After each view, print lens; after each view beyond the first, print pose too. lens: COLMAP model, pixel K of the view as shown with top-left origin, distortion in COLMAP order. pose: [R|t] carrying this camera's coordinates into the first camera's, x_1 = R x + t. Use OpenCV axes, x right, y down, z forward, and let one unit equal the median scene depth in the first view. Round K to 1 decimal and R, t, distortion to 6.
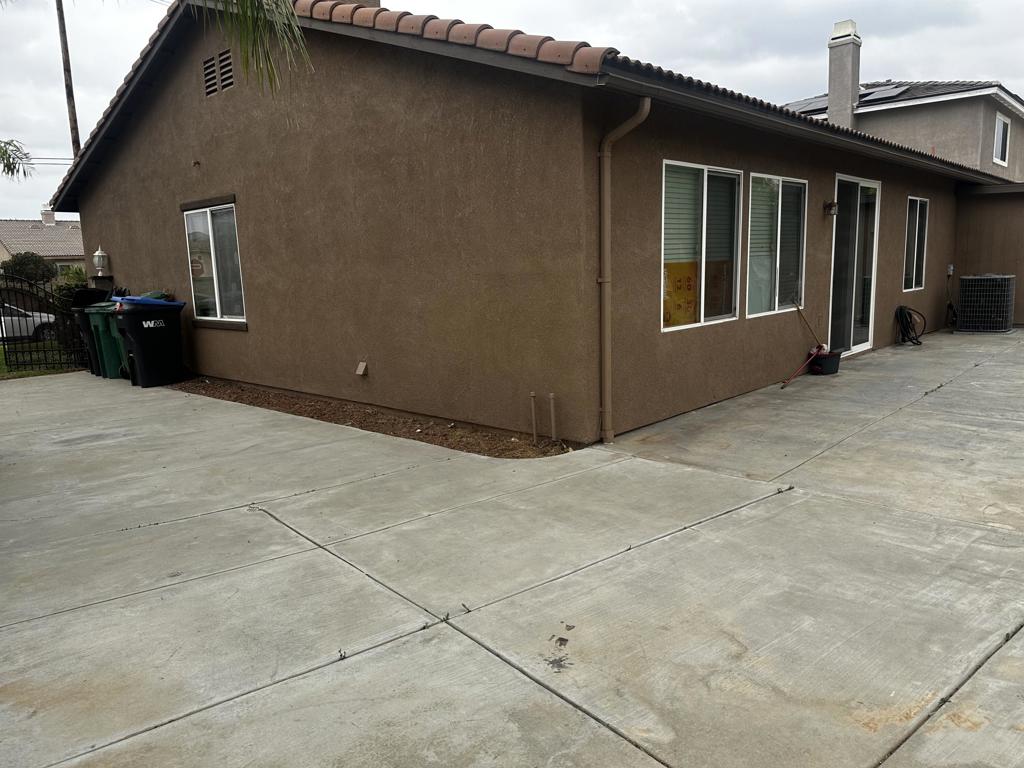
lens RADIAL K [[719.9, 0, 508.4], [0, 719.9, 379.2], [0, 0, 1]] dist [0.055774, -0.061525]
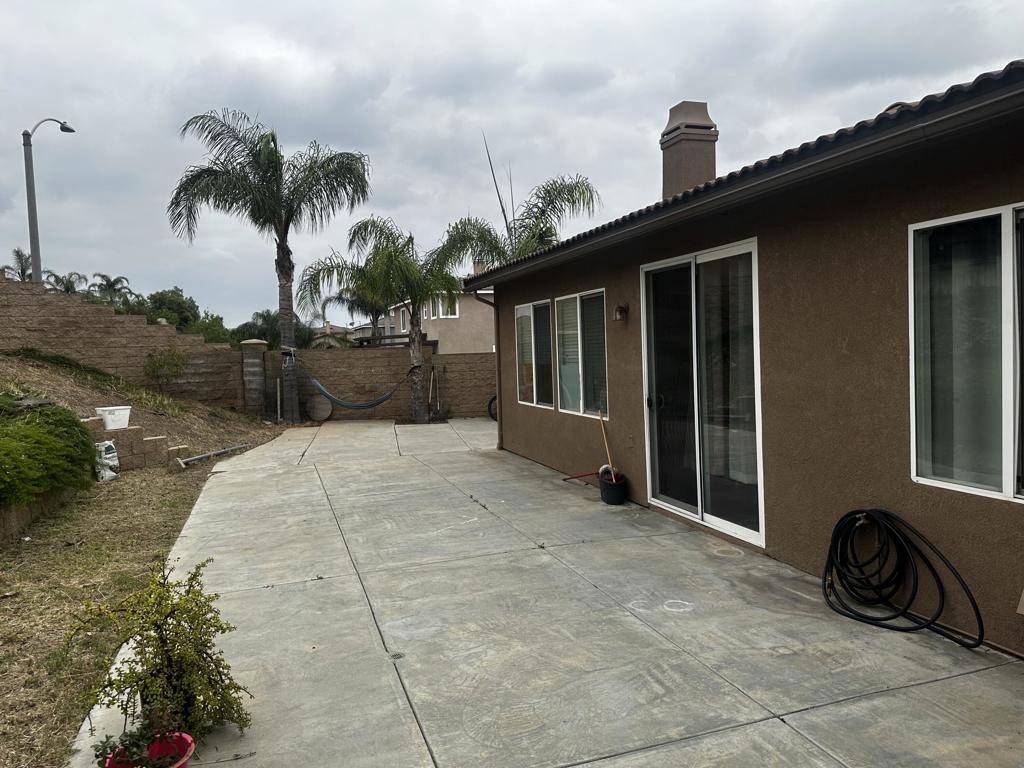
lens RADIAL K [[726.6, 0, 507.4], [0, 726.6, 385.0], [0, 0, 1]] dist [0.122368, -0.184262]
pose [[-0.485389, 0.056828, -0.872450, 2.570681], [-0.134841, 0.981080, 0.138923, -0.510108], [0.863838, 0.185074, -0.468543, 2.645319]]
